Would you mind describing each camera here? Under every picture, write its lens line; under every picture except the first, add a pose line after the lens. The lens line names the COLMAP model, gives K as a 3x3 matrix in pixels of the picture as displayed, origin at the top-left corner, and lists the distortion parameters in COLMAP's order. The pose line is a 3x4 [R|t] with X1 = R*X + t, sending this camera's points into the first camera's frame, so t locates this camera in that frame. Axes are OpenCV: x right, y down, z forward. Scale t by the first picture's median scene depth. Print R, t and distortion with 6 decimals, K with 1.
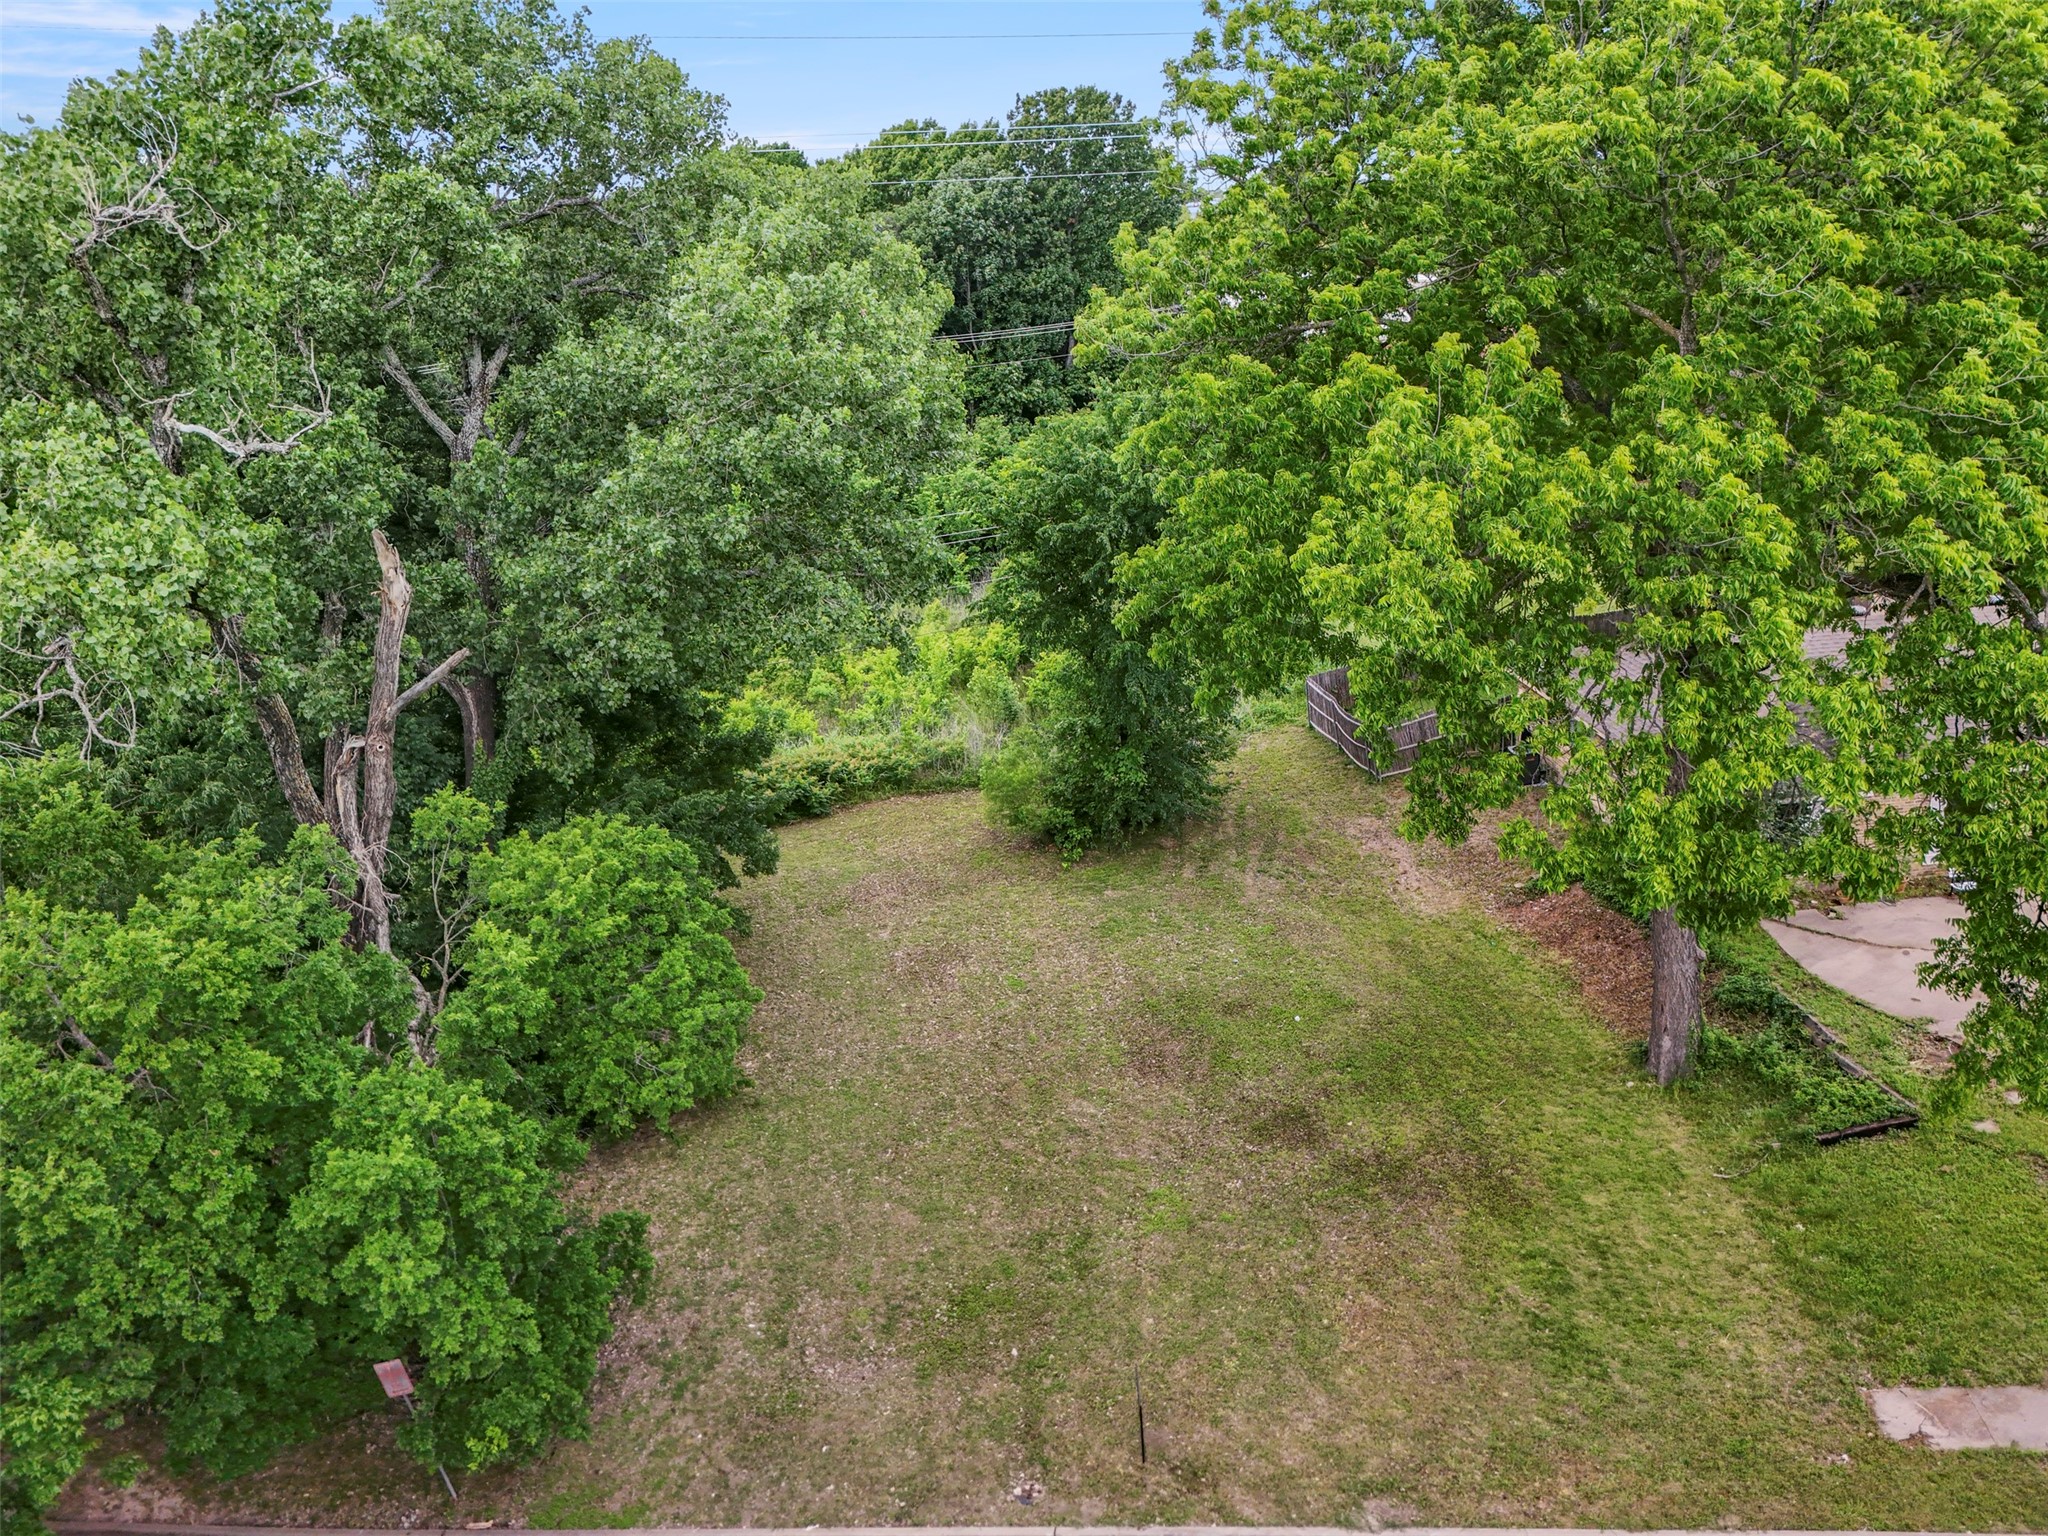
lens RADIAL K [[1616.5, 0, 1034.4], [0, 1616.5, 764.6], [0, 0, 1]] dist [0.041121, -0.017082]
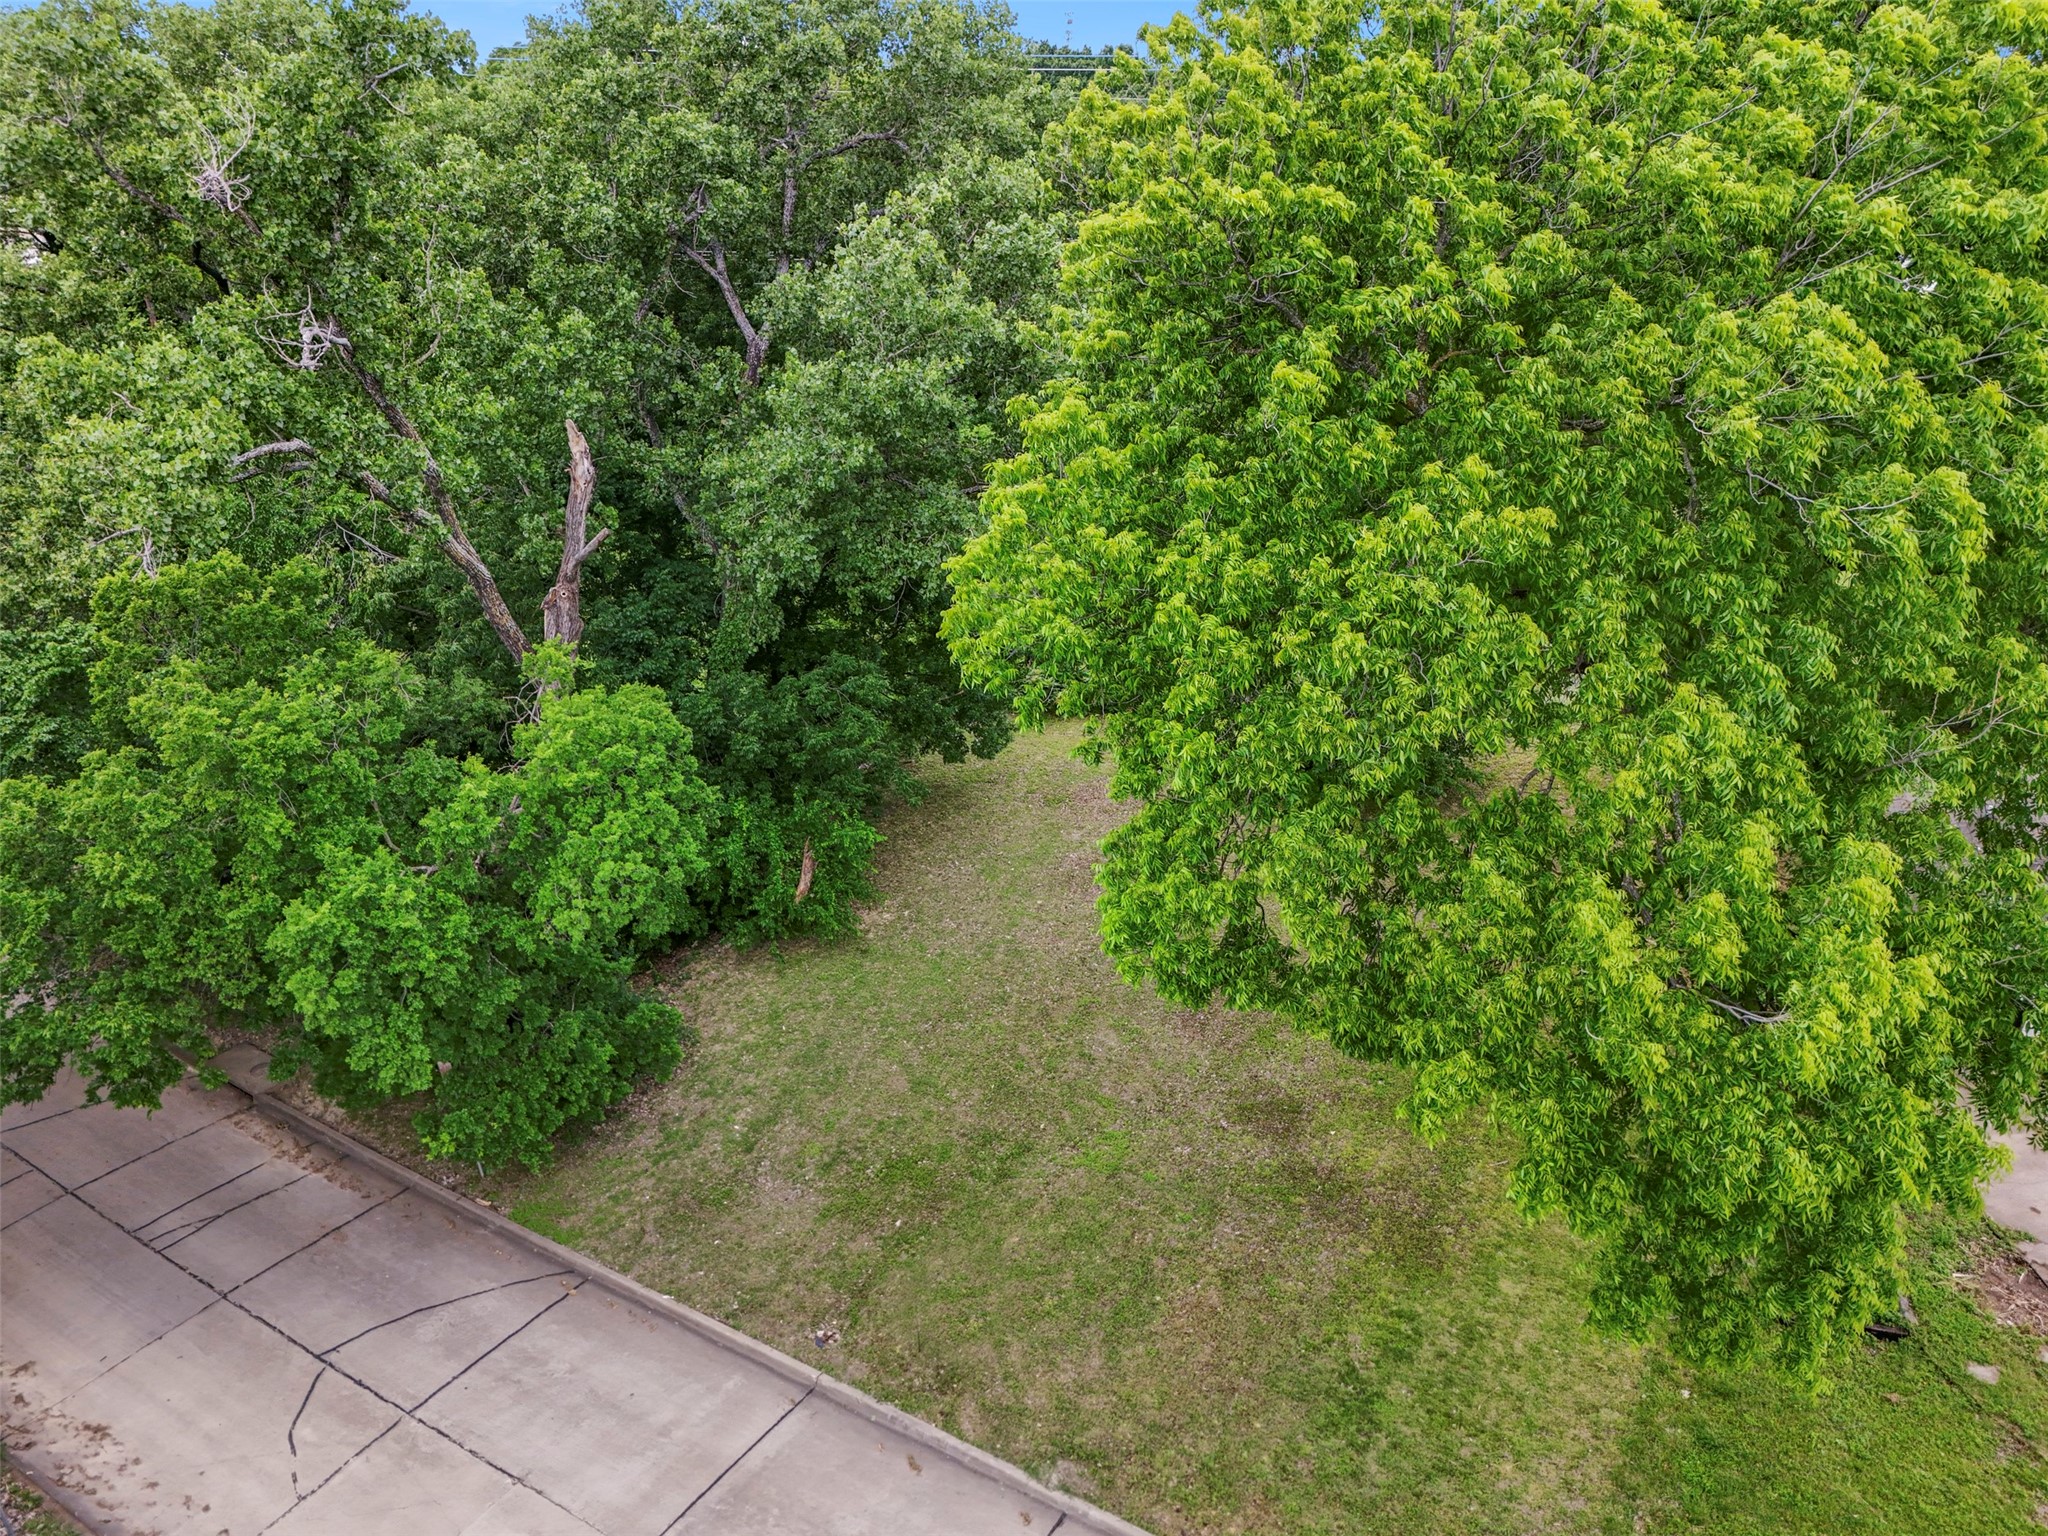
lens RADIAL K [[1533.0, 0, 1028.1], [0, 1533.0, 779.8], [0, 0, 1]] dist [0.065460, -0.061043]
pose [[0.889956, 0.231090, -0.393162, 0.400295], [-0.188711, 0.971444, 0.143824, -0.106106], [0.415171, -0.053803, 0.908151, 0.072361]]
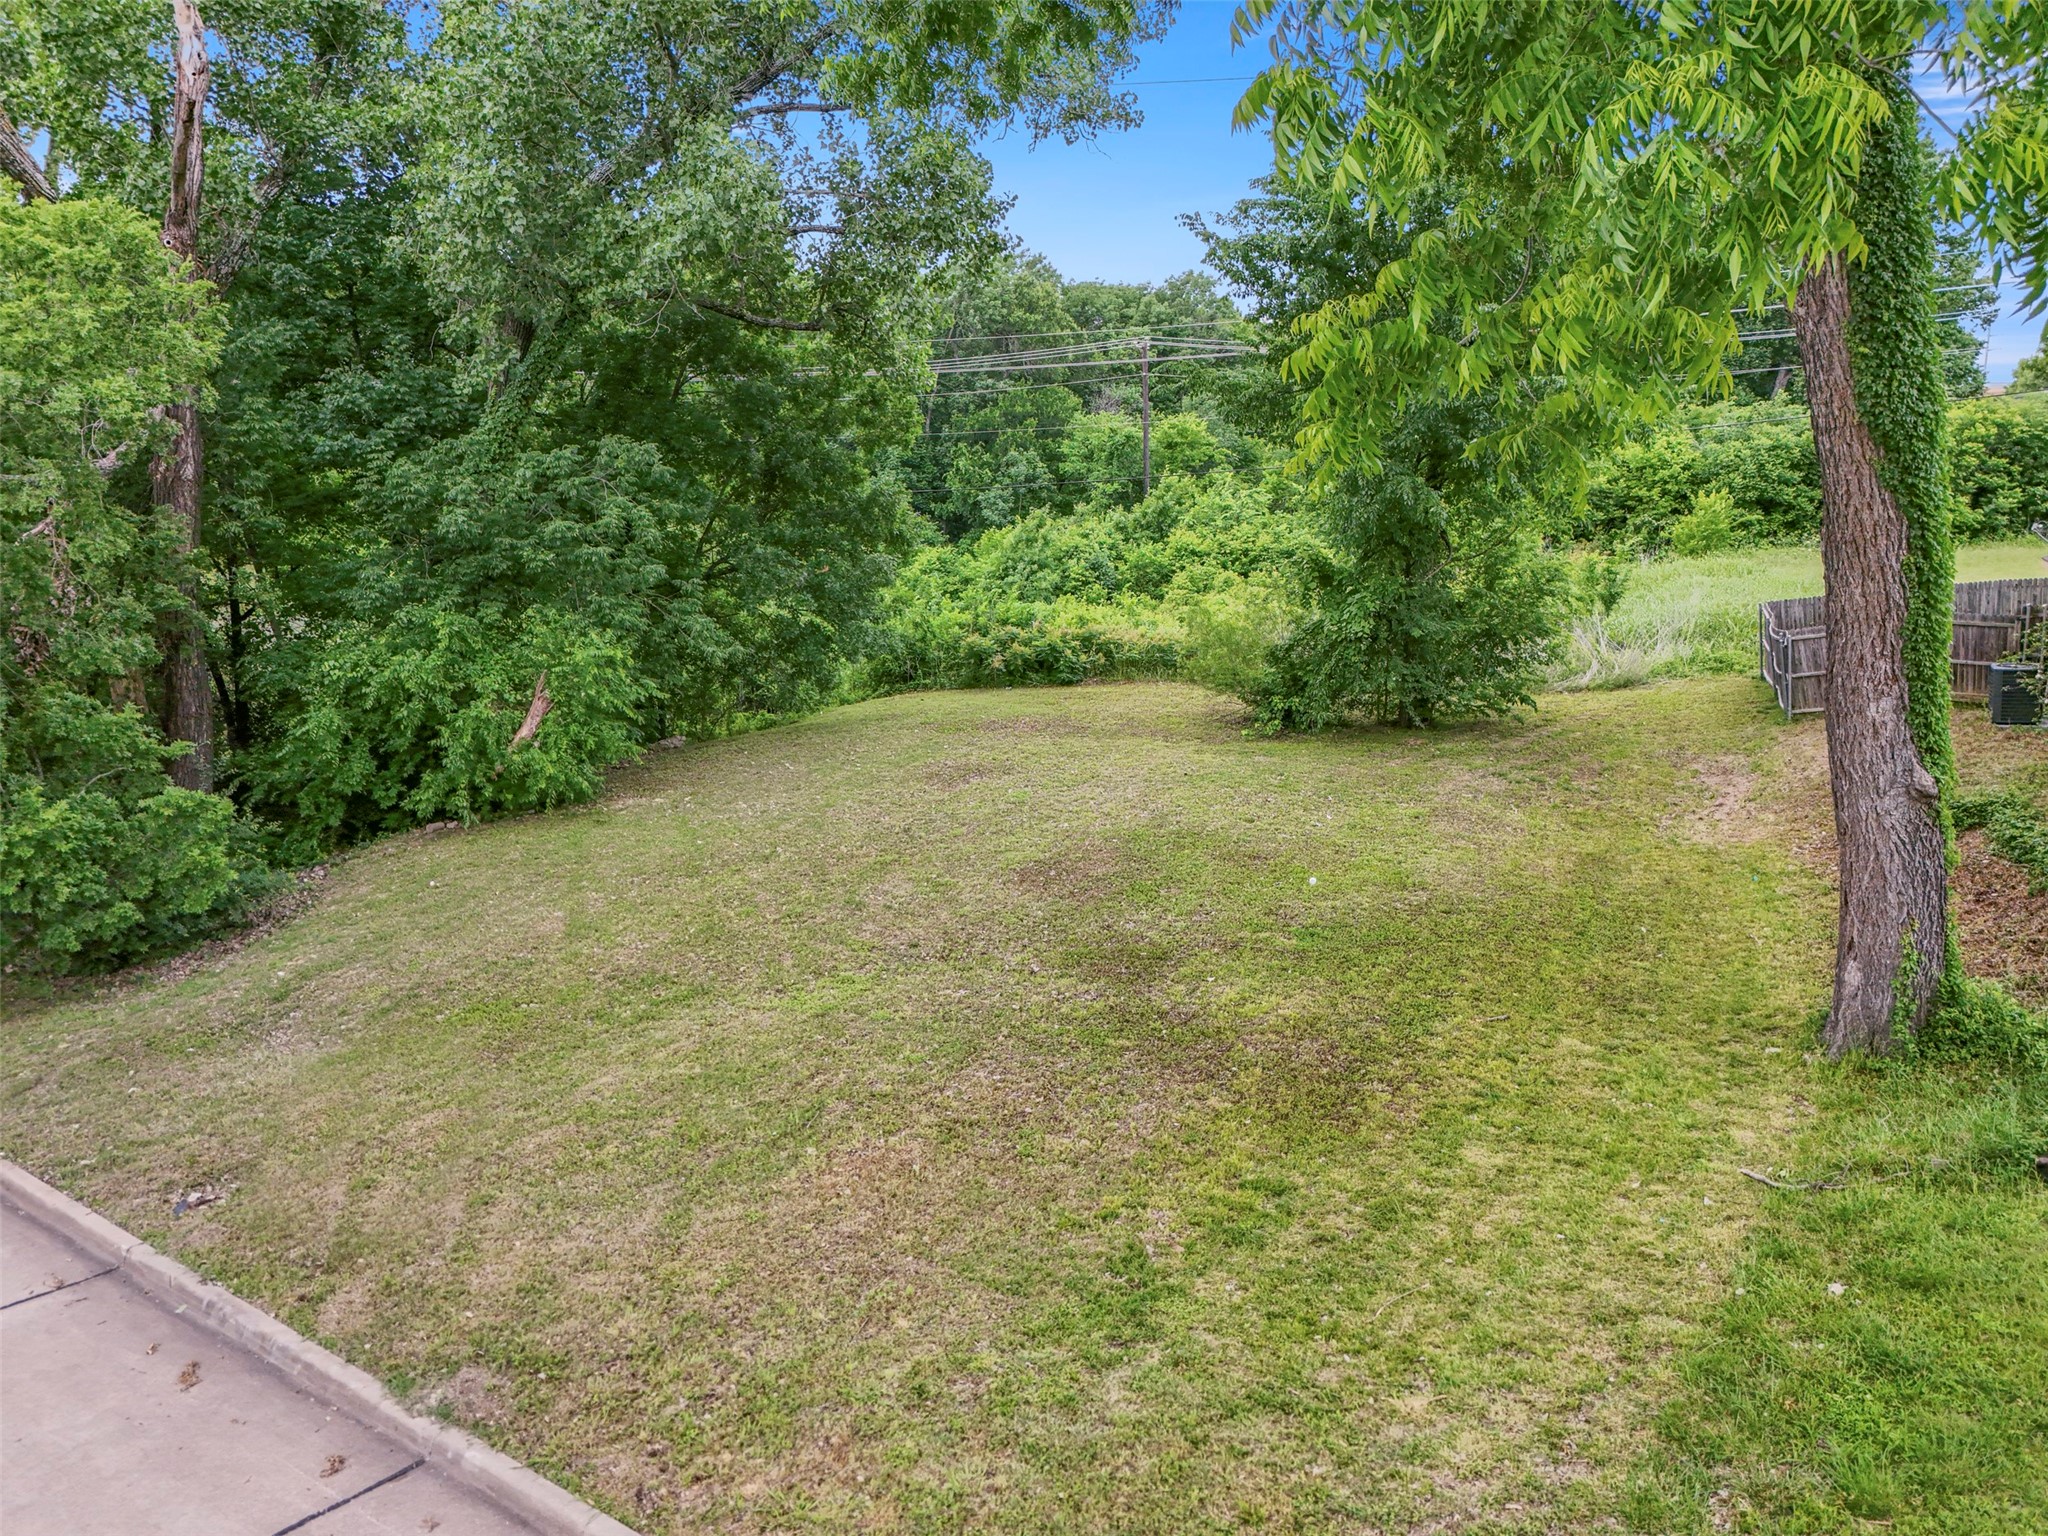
lens RADIAL K [[1533.0, 0, 1033.4], [0, 1533.0, 756.0], [0, 0, 1]] dist [0.065460, -0.061043]
pose [[0.844170, 0.145915, -0.515835, 0.476565], [-0.207547, 0.976160, -0.063525, 0.216492], [0.494268, 0.160686, 0.854329, 0.534825]]
